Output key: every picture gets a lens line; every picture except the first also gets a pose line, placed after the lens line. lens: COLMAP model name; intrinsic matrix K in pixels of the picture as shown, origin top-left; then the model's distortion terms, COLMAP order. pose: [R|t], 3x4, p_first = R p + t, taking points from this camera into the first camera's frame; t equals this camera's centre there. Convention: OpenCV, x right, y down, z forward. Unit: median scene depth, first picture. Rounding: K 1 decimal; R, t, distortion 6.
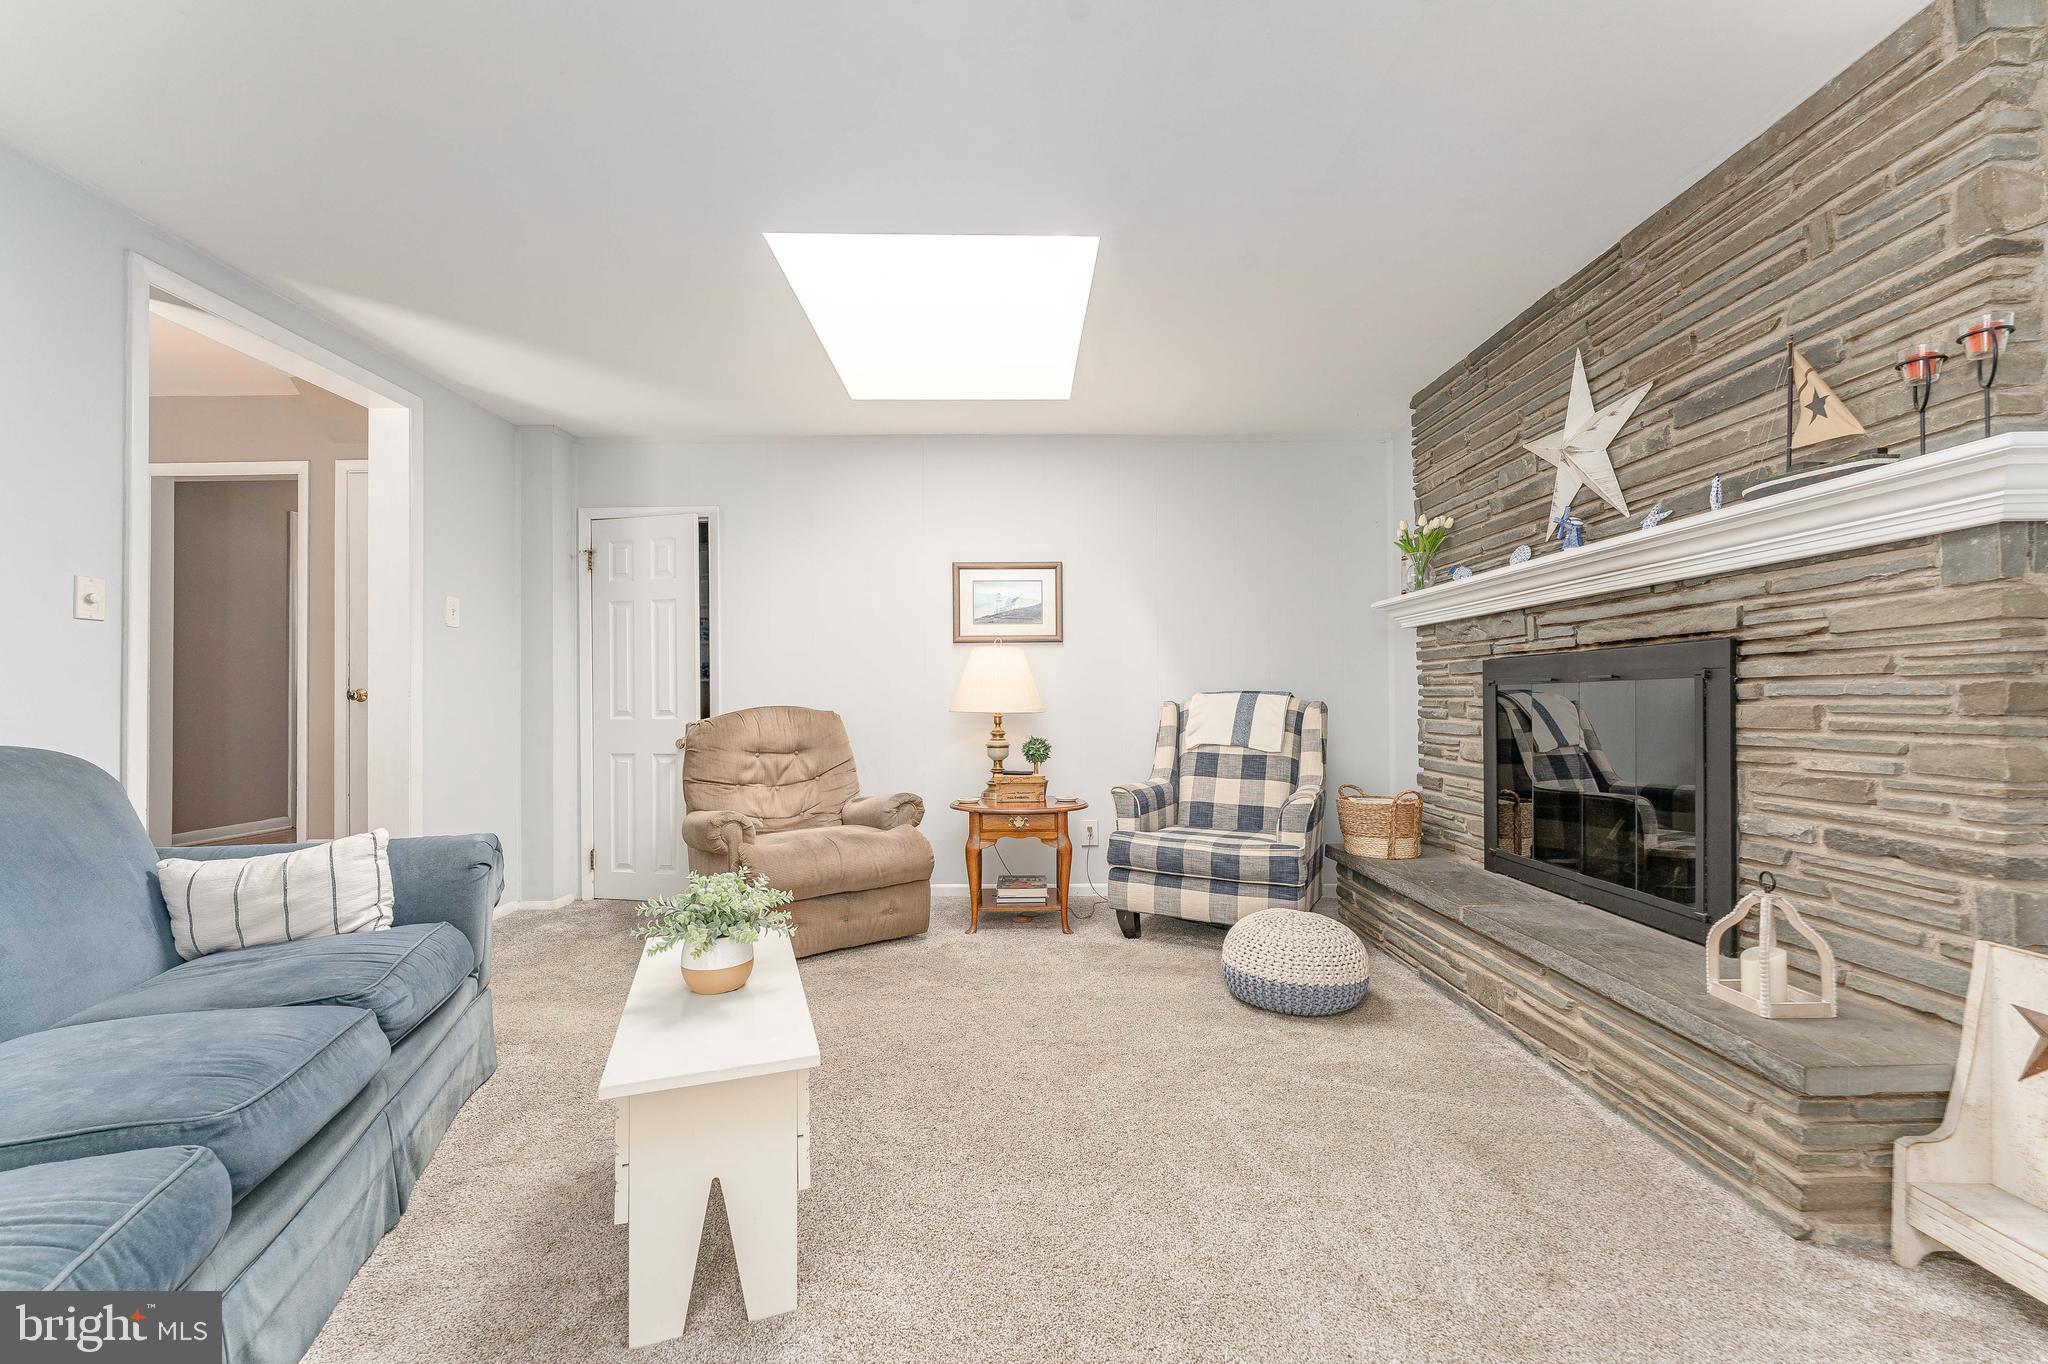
lens RADIAL K [[826.2, 0, 1015.8], [0, 826.2, 699.6], [0, 0, 1]] dist [-0.001148, -0.000578]
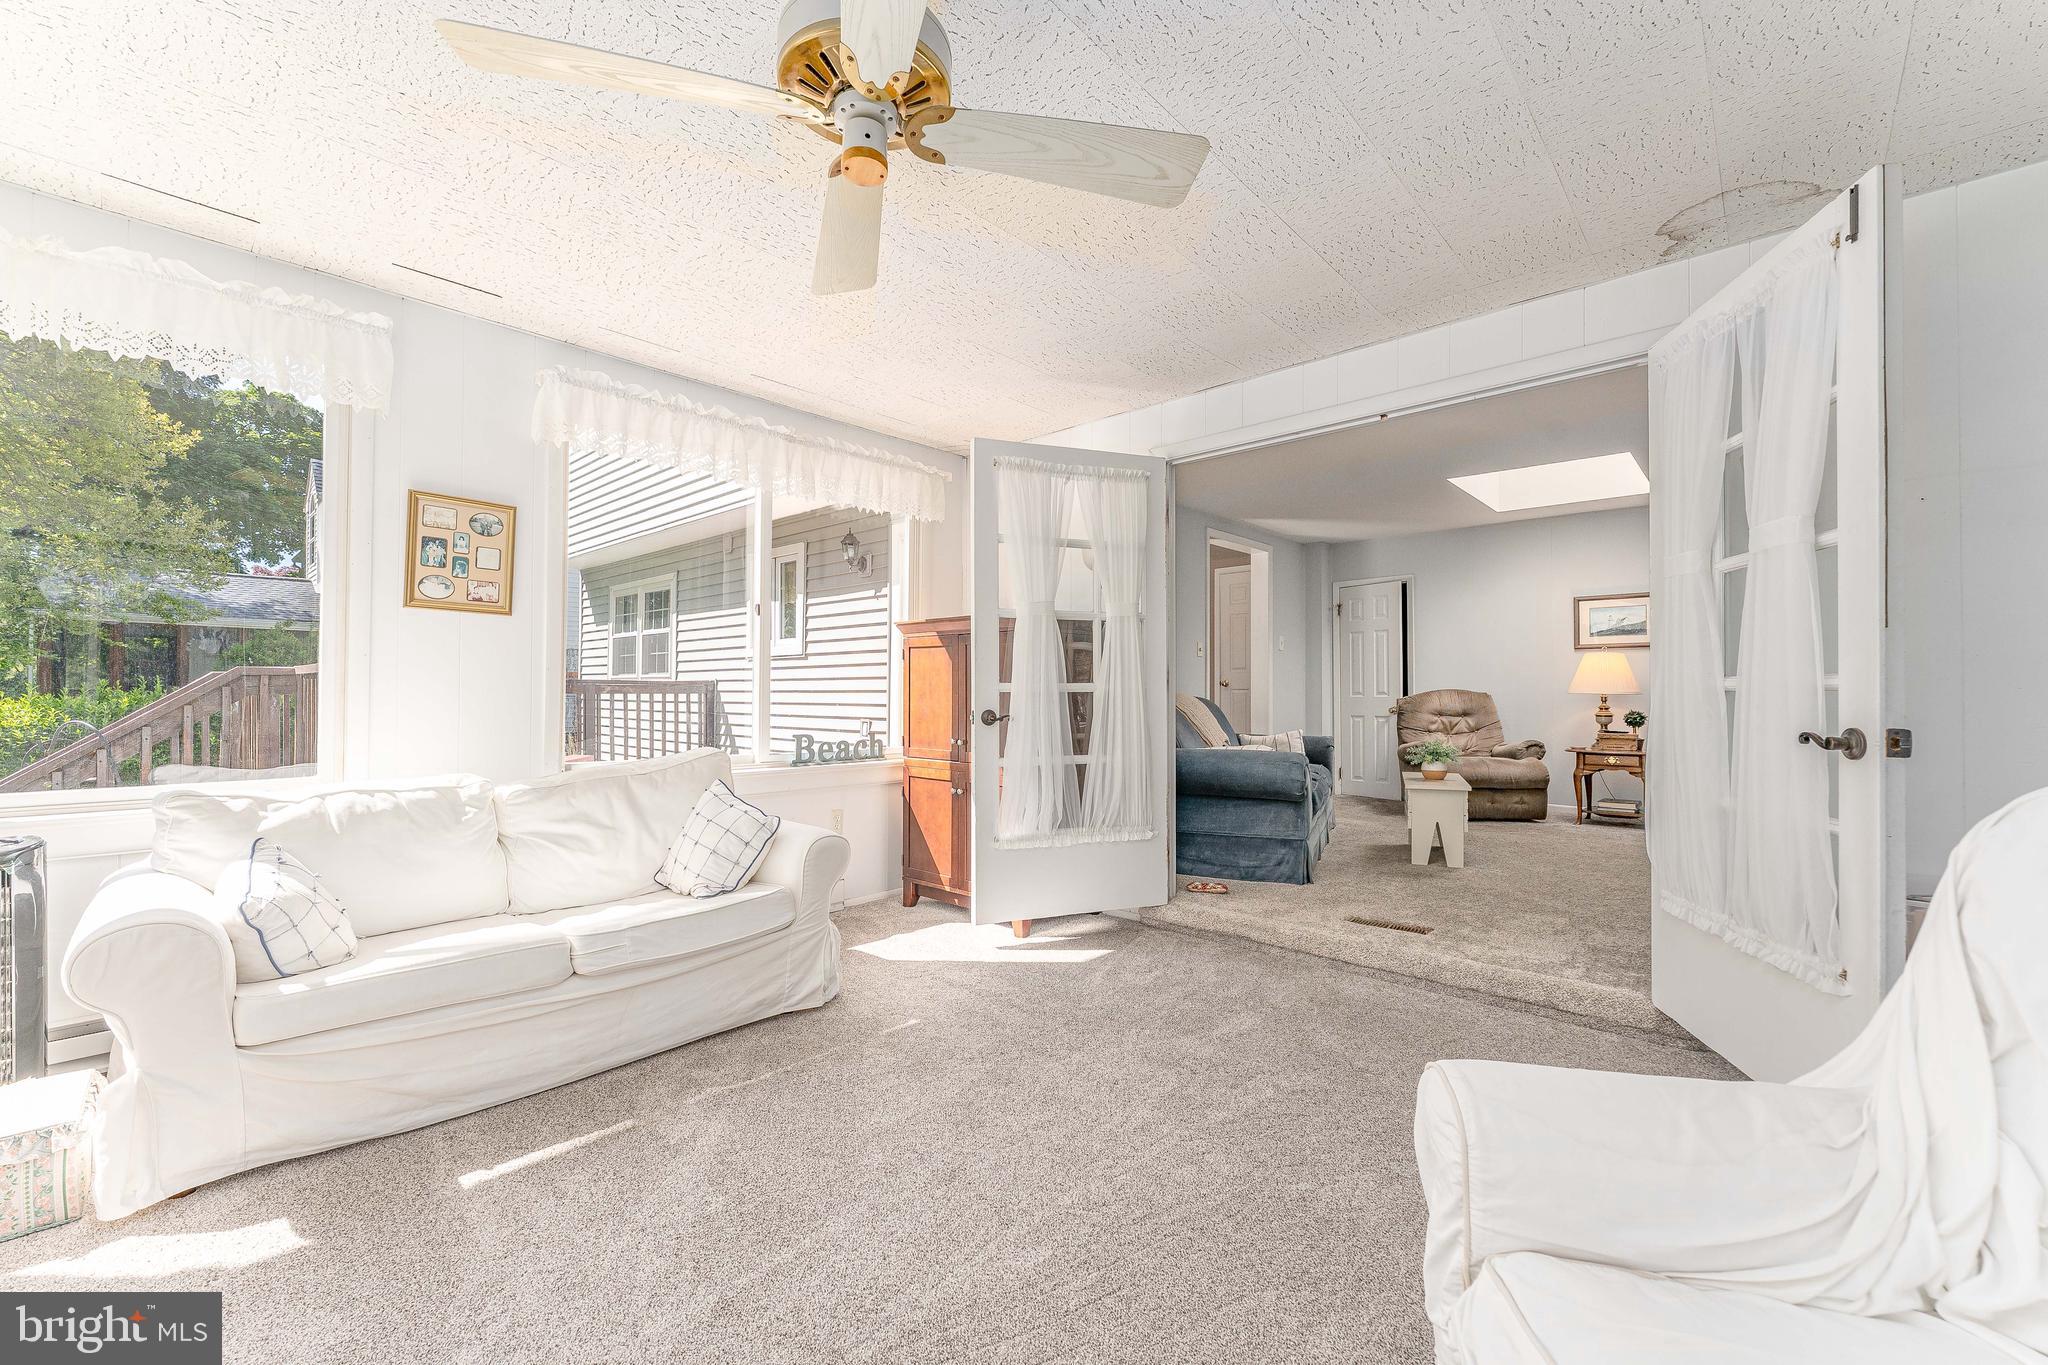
lens RADIAL K [[826.2, 0, 1019.4], [0, 826.2, 682.0], [0, 0, 1]] dist [-0.001148, -0.000578]
pose [[0.732564, -0.002151, -0.680695, 0.283757], [-0.008961, 0.999878, -0.012804, 0.028136], [0.680640, 0.015480, 0.732455, -1.100384]]
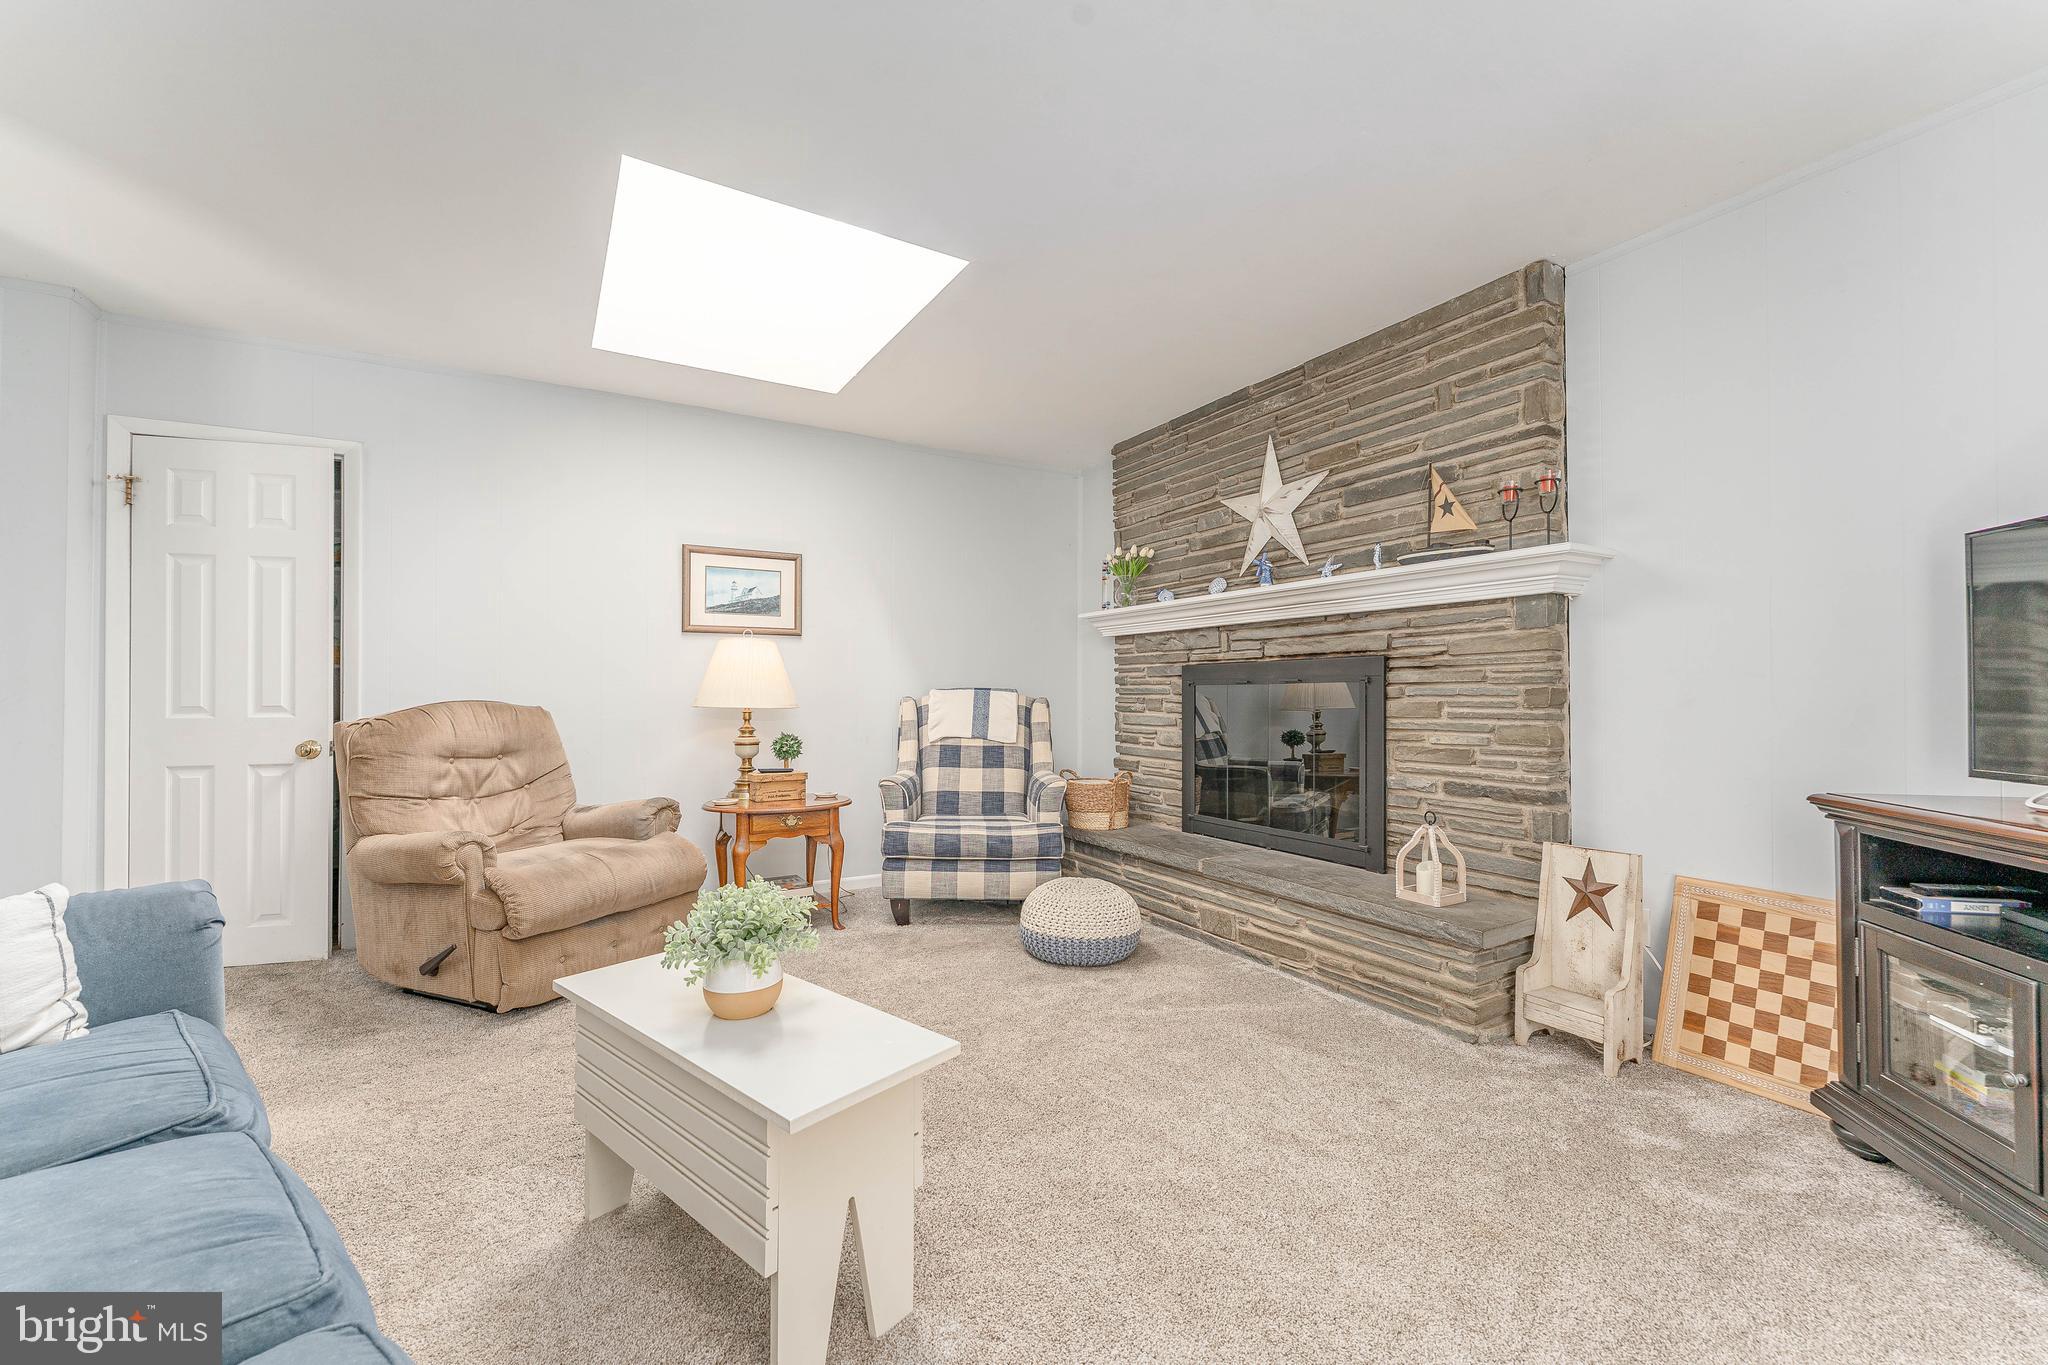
lens RADIAL K [[826.2, 0, 1010.4], [0, 826.2, 691.8], [0, 0, 1]] dist [-0.001148, -0.000578]
pose [[0.869017, 0.008083, 0.494715, -0.279970], [-0.005481, 0.999962, -0.006711, 0.002377], [-0.494751, 0.003120, 0.869029, 0.035262]]
